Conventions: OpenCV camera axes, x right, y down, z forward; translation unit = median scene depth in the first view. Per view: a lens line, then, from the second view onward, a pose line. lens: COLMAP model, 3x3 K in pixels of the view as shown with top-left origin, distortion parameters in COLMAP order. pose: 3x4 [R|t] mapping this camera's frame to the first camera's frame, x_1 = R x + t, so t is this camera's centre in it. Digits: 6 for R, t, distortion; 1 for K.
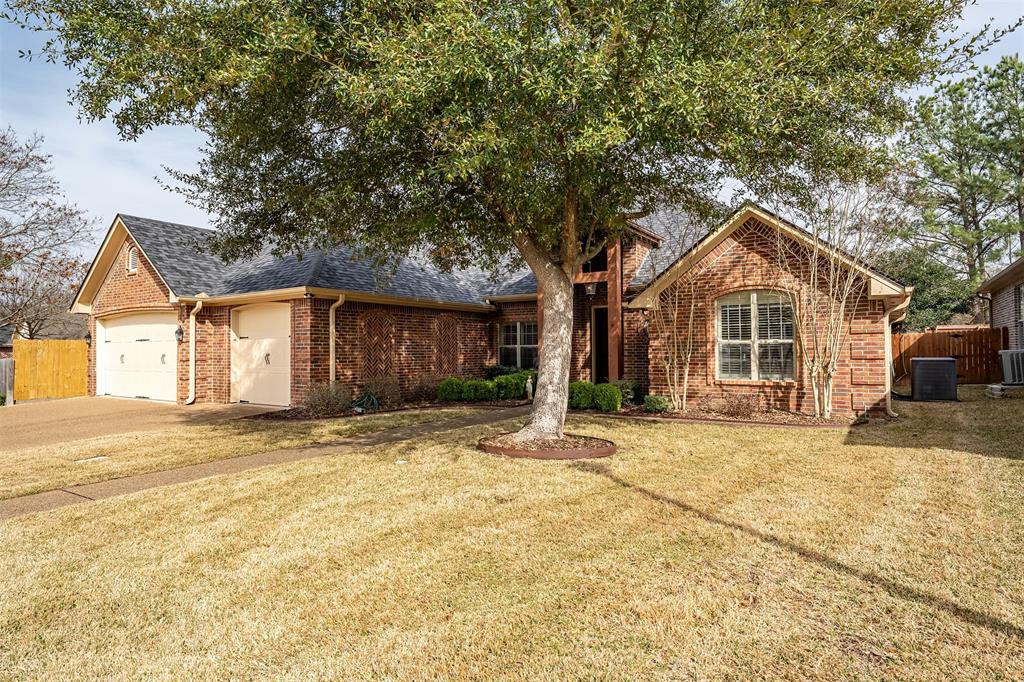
lens RADIAL K [[590.9, 0, 510.9], [0, 590.9, 343.9], [0, 0, 1]] dist [-0.000579, 0.000052]
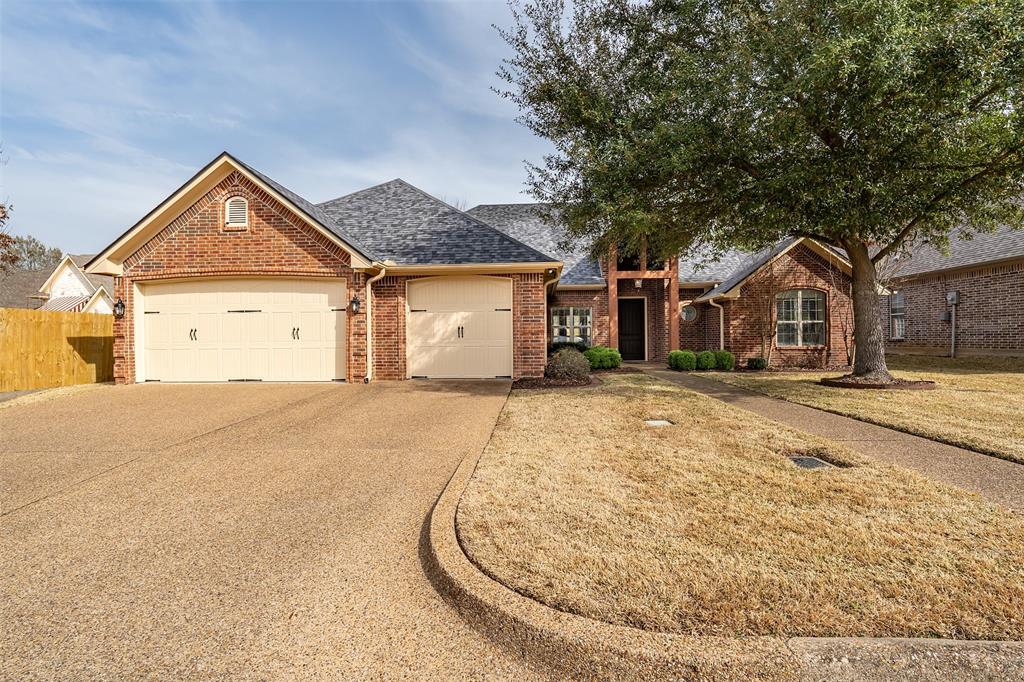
lens RADIAL K [[464.3, 0, 509.3], [0, 464.3, 341.1], [0, 0, 1]] dist [0.002227, -0.000240]
pose [[0.853201, -0.002471, 0.521576, -0.853905], [-0.003517, 0.999939, 0.010491, 0.035781], [-0.521570, -0.010785, 0.853140, 0.334018]]
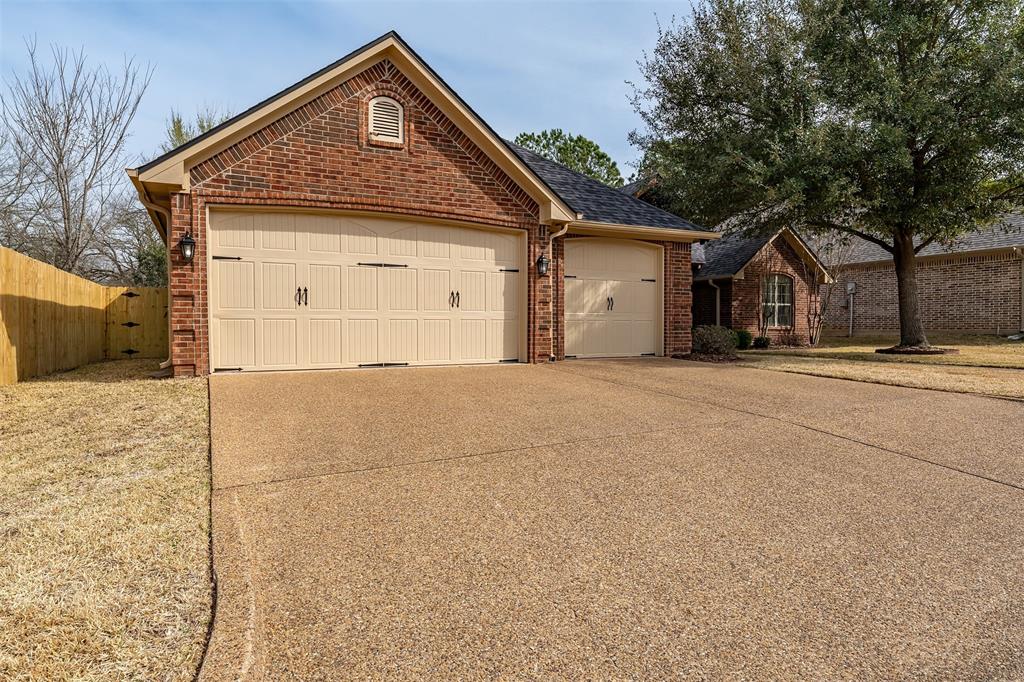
lens RADIAL K [[606.5, 0, 516.2], [0, 606.5, 338.5], [0, 0, 1]] dist [0.005130, 0.000133]
pose [[0.467257, -0.010533, 0.884059, -1.429126], [-0.012212, 0.999757, 0.018366, 0.068722], [-0.884037, -0.019377, 0.467015, 0.808192]]
